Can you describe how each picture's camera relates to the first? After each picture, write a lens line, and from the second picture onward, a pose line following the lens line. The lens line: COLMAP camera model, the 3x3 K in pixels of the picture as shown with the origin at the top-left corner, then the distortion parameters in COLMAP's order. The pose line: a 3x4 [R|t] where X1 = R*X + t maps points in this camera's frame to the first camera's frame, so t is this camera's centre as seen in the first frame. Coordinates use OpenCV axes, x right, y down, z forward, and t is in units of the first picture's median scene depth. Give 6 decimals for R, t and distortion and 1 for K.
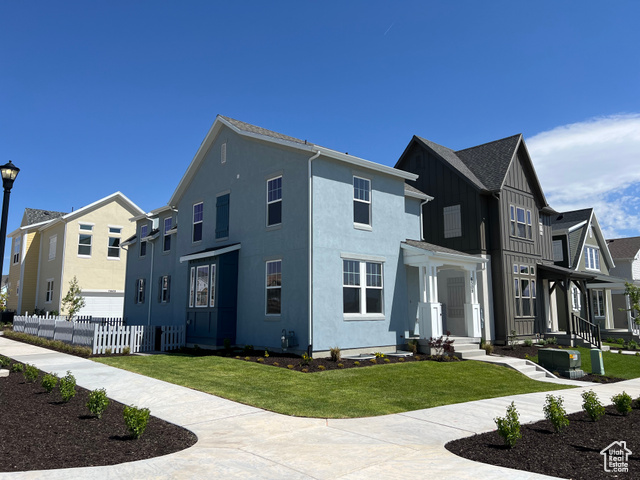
lens RADIAL K [[483.1, 0, 315.8], [0, 483.1, 237.5], [0, 0, 1]] dist [0.075955, -0.065287]
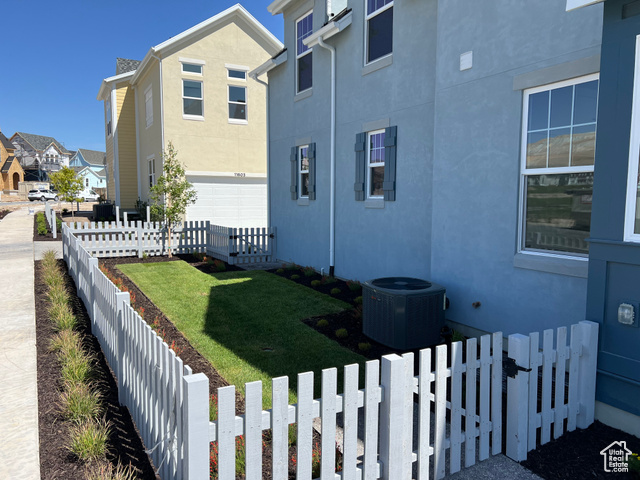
lens RADIAL K [[483.1, 0, 325.7], [0, 483.1, 237.8], [0, 0, 1]] dist [0.075955, -0.065287]
pose [[0.978207, 0.022447, -0.206415, -0.325805], [0.025966, 0.973109, 0.228876, 0.089069], [0.206002, -0.229248, 0.951319, 0.751303]]
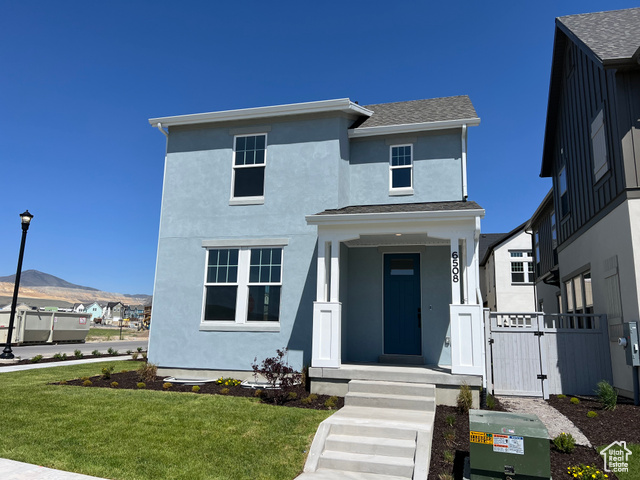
lens RADIAL K [[483.1, 0, 318.9], [0, 483.1, 242.5], [0, 0, 1]] dist [0.075955, -0.065287]
pose [[0.558315, -0.148610, -0.816210, 0.617802], [0.095261, 0.988802, -0.114873, 0.111037], [0.824142, -0.013618, 0.566220, 0.573131]]
